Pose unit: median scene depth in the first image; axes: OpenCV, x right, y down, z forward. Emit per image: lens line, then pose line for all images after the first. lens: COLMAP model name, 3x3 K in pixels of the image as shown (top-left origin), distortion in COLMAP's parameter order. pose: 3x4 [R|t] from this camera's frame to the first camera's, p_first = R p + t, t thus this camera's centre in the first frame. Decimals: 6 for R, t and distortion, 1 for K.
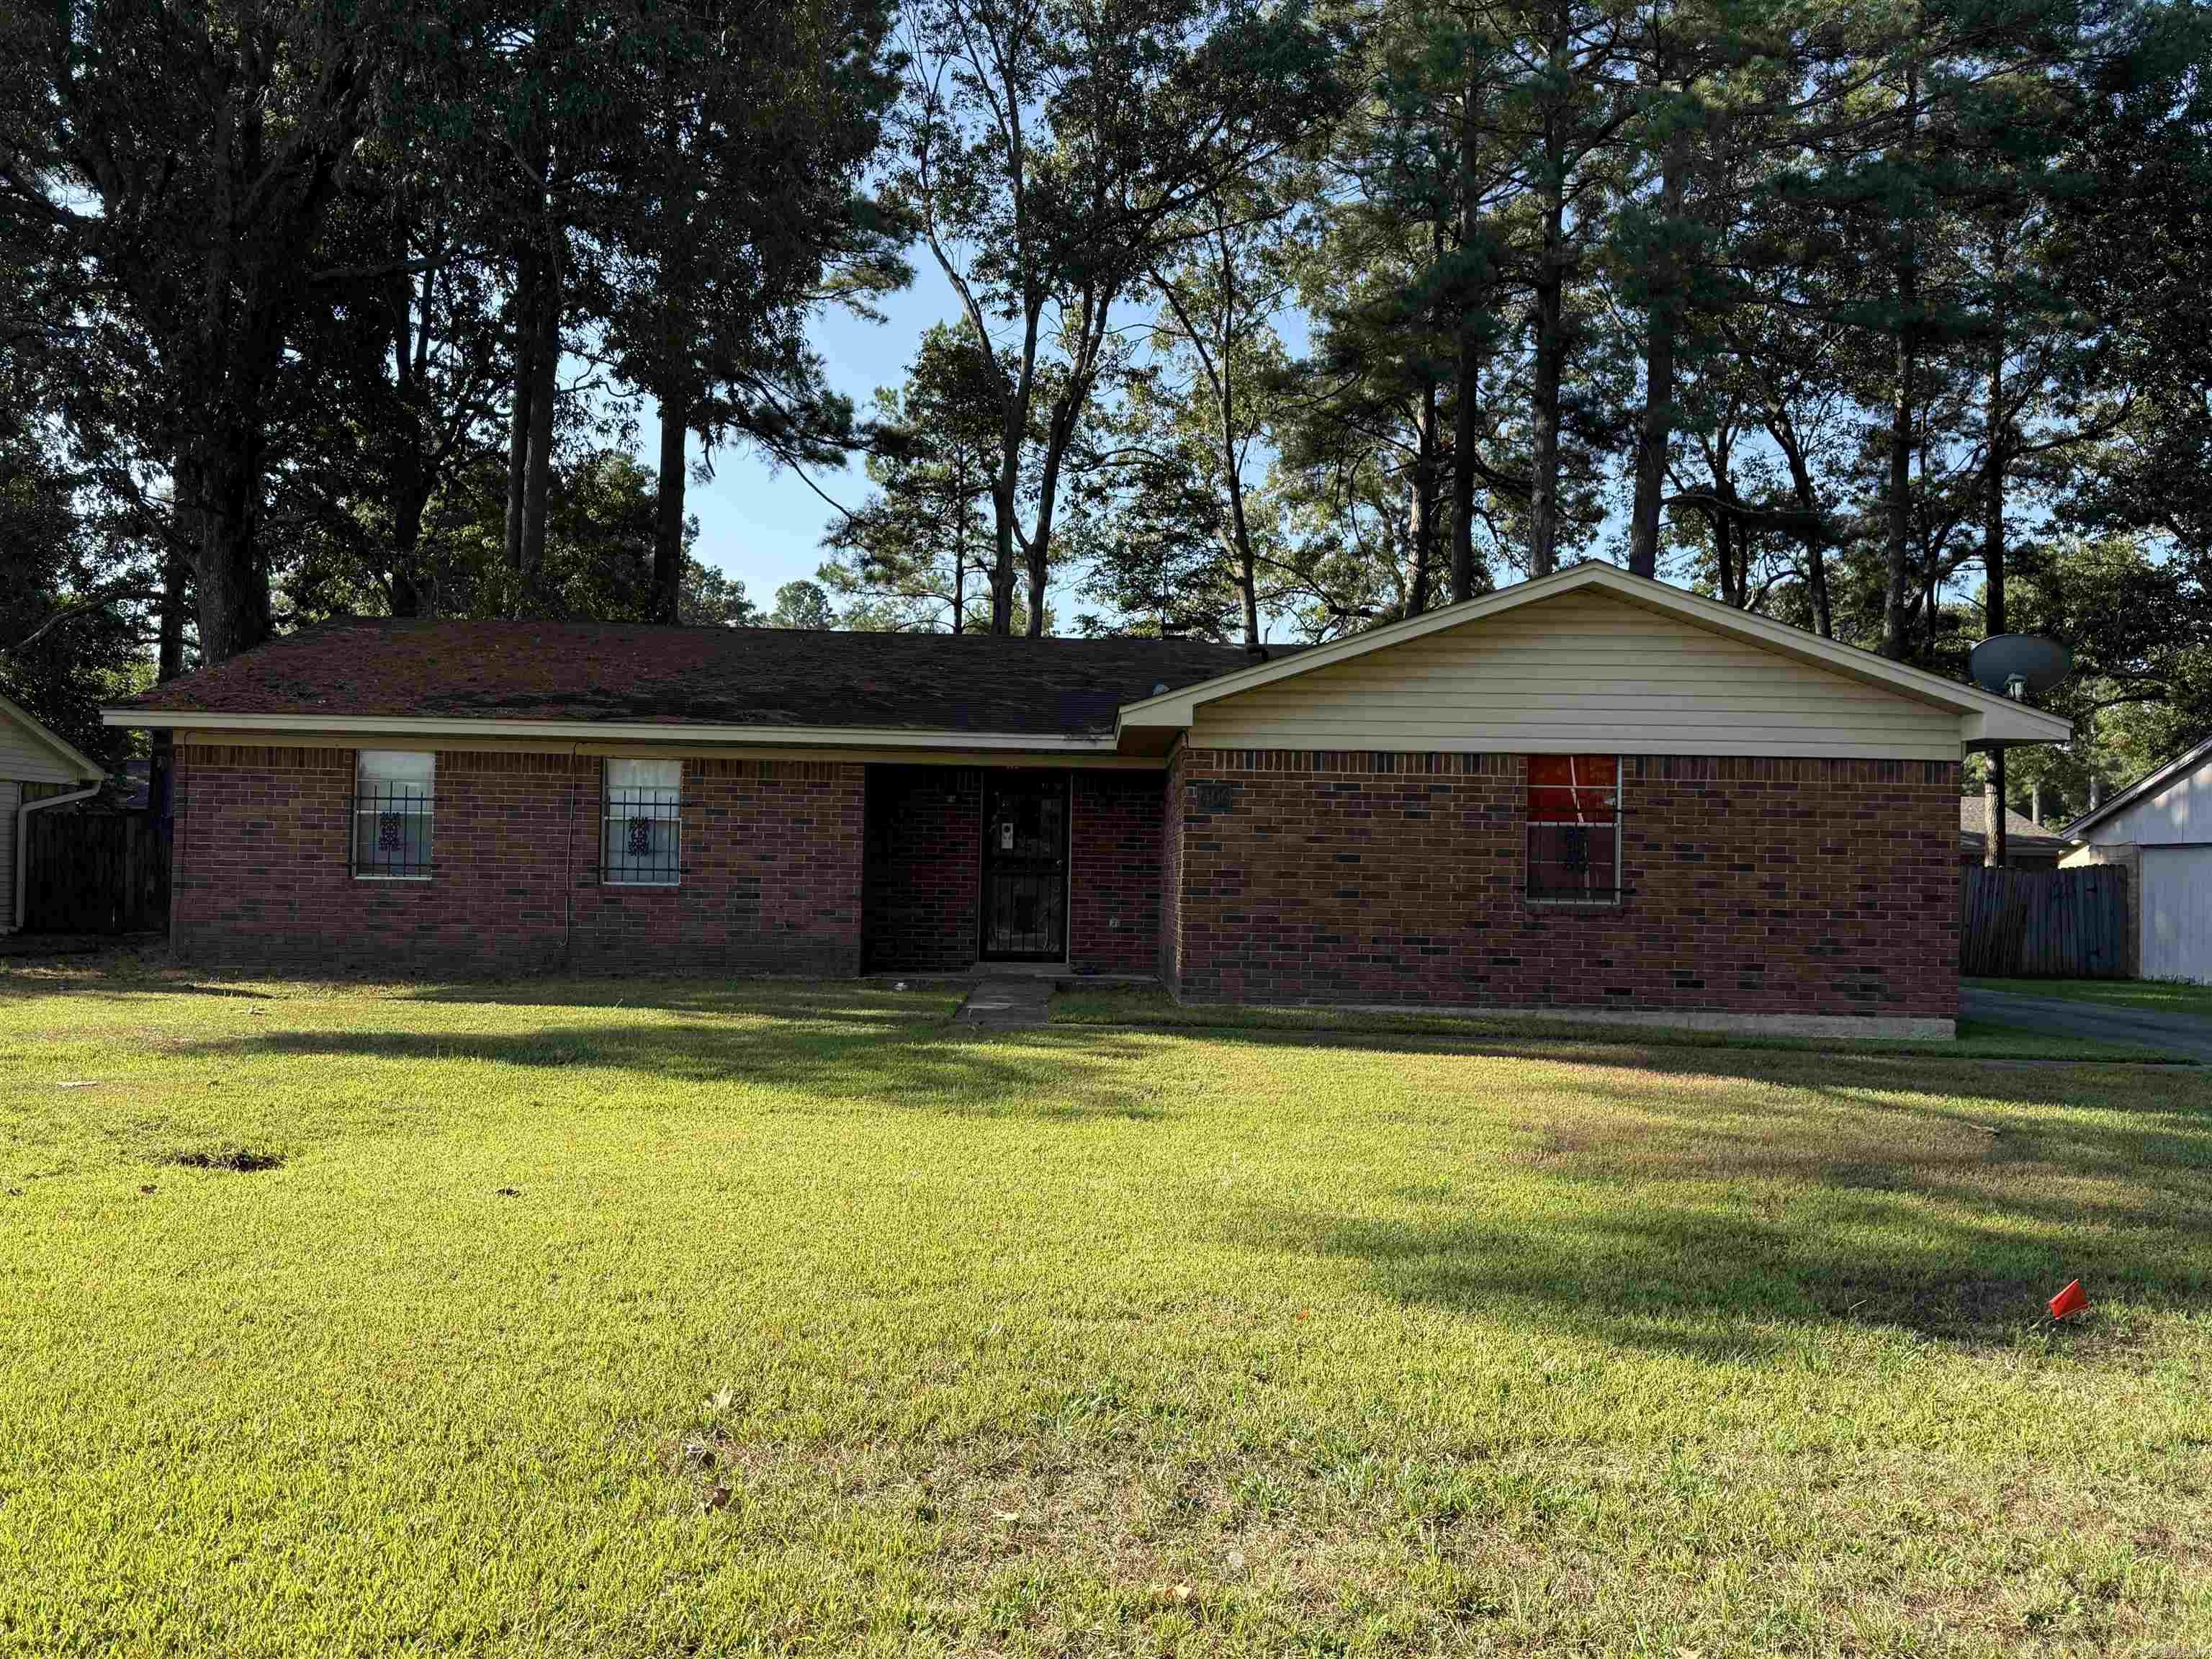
lens RADIAL K [[1732.9, 0, 1104.0], [0, 1732.9, 833.6], [0, 0, 1]] dist [0.036380, -0.004860]
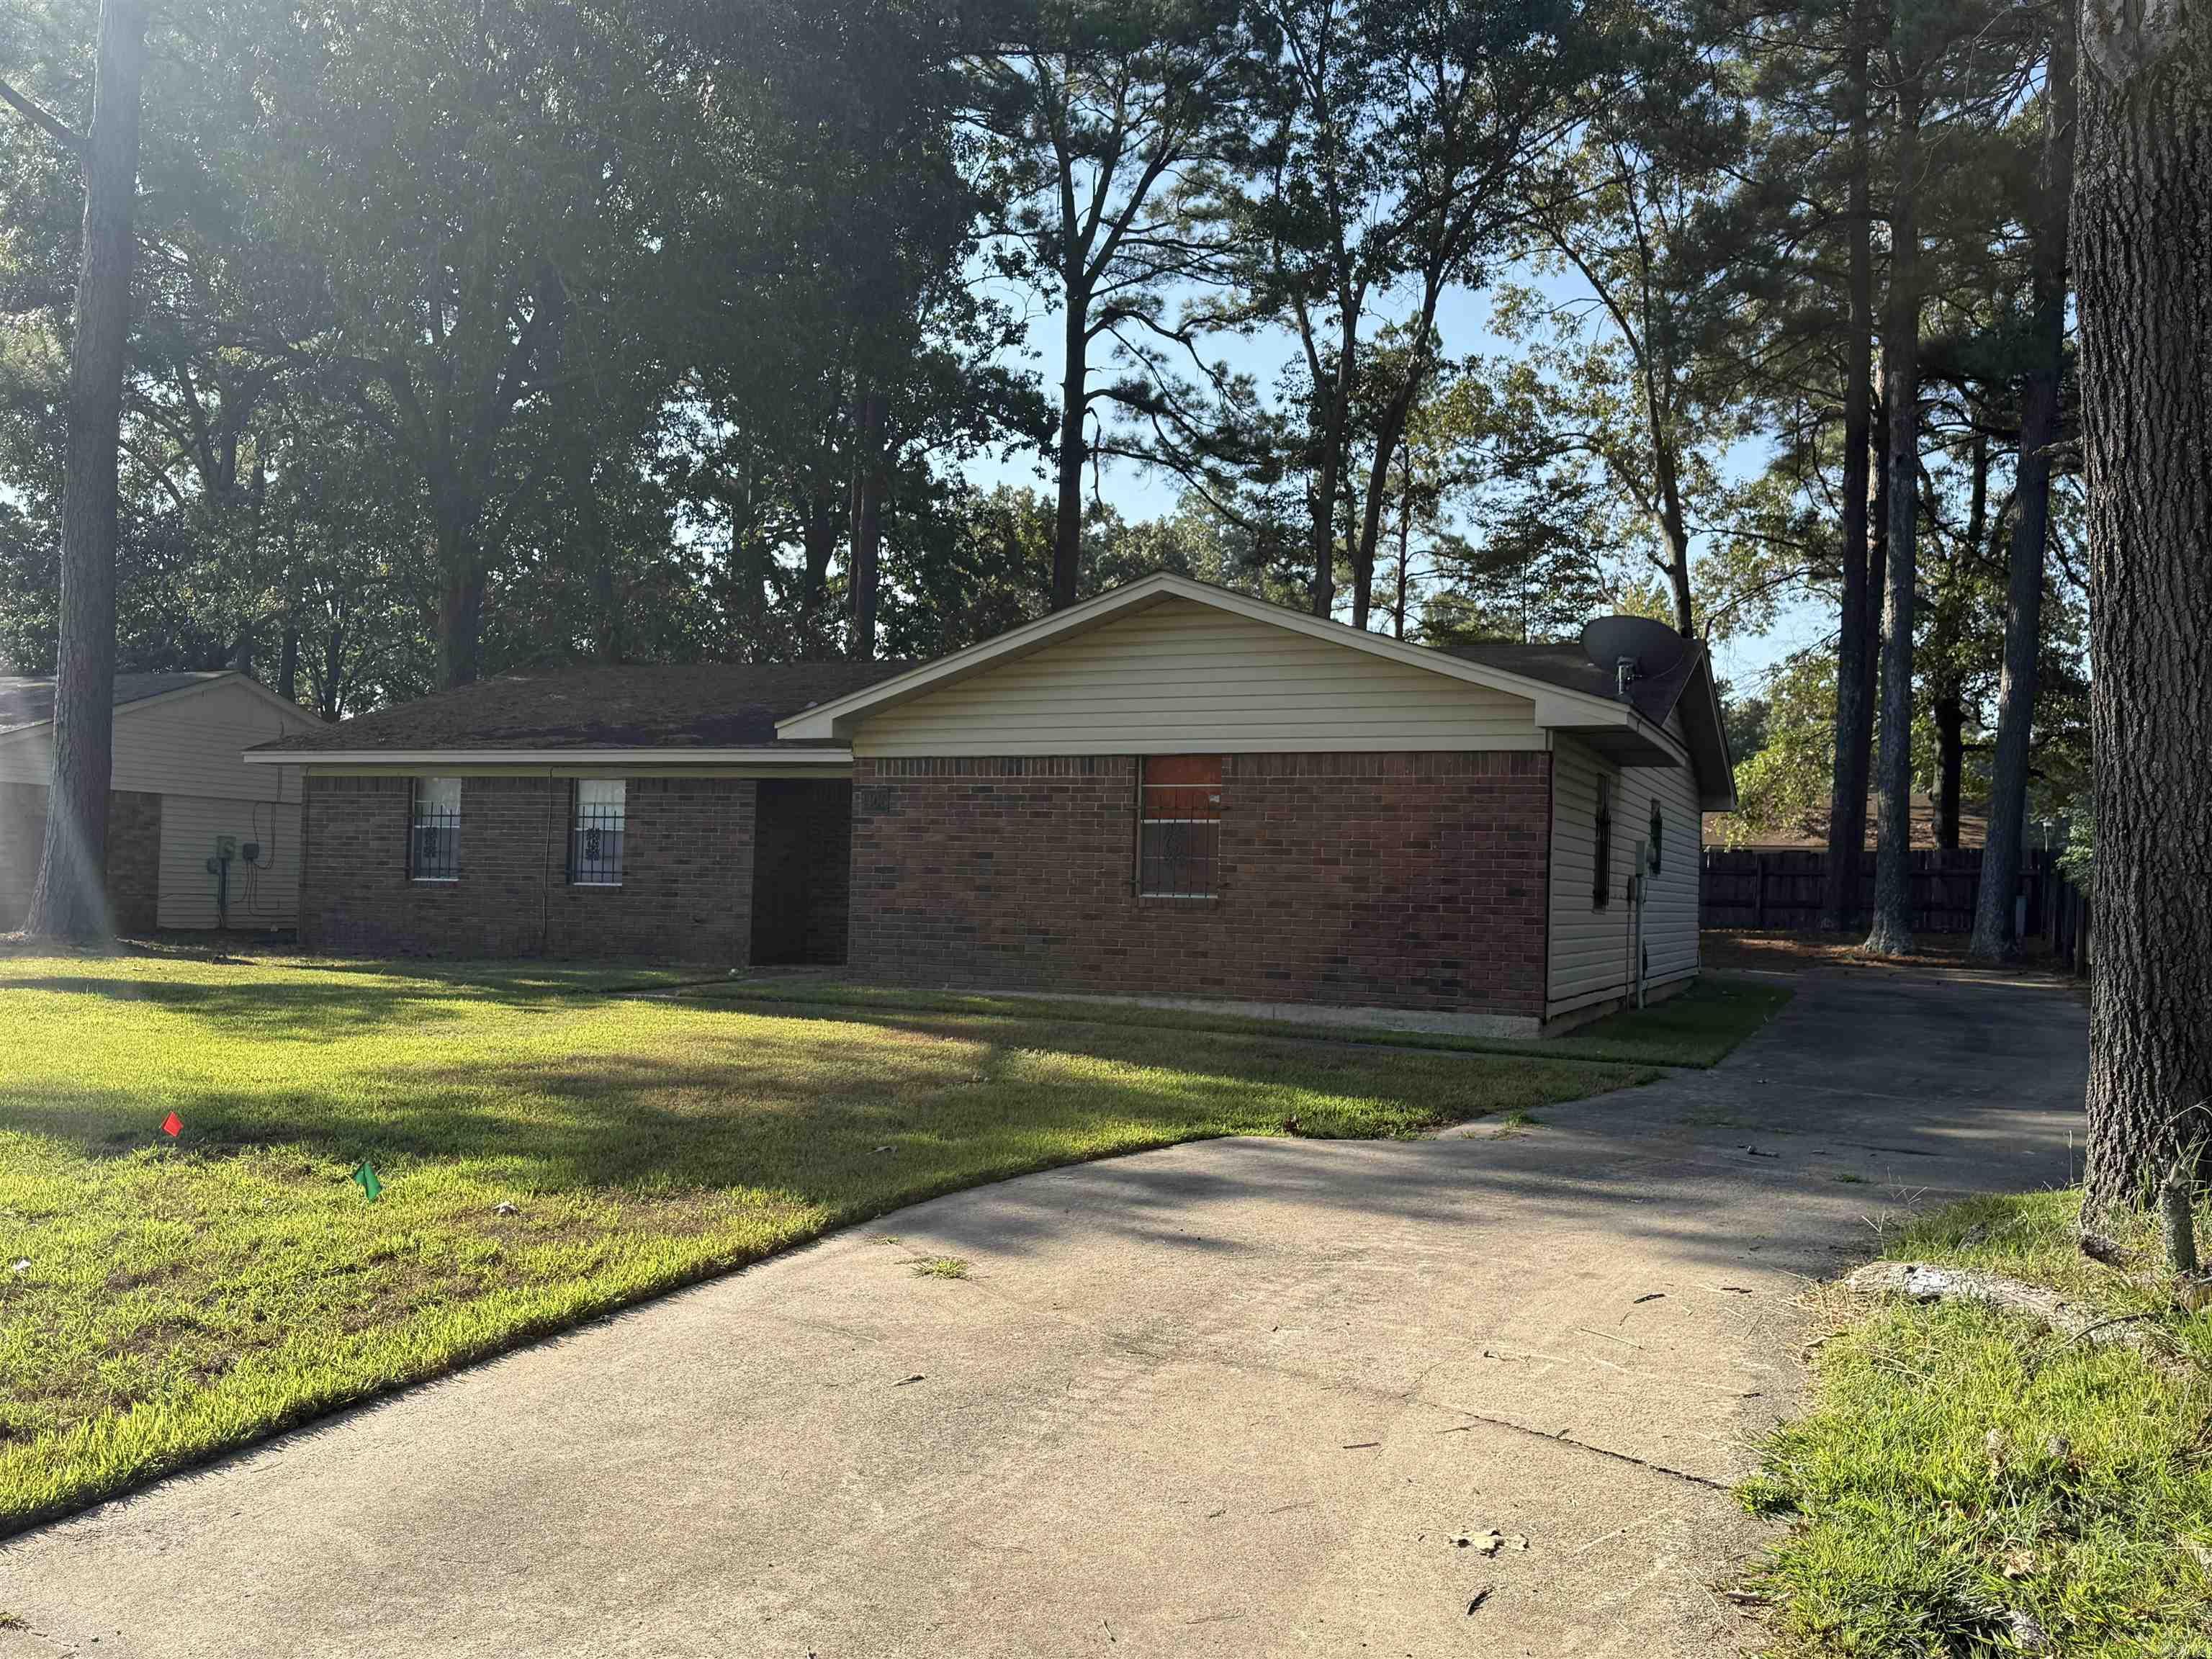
lens RADIAL K [[1872.0, 0, 1107.8], [0, 1872.0, 829.3], [0, 0, 1]] dist [0.003497, 0.000365]
pose [[0.919271, -0.012040, -0.393441, 0.561856], [0.005760, 0.999837, -0.017139, 0.015451], [0.393583, 0.013489, 0.919190, -0.039132]]
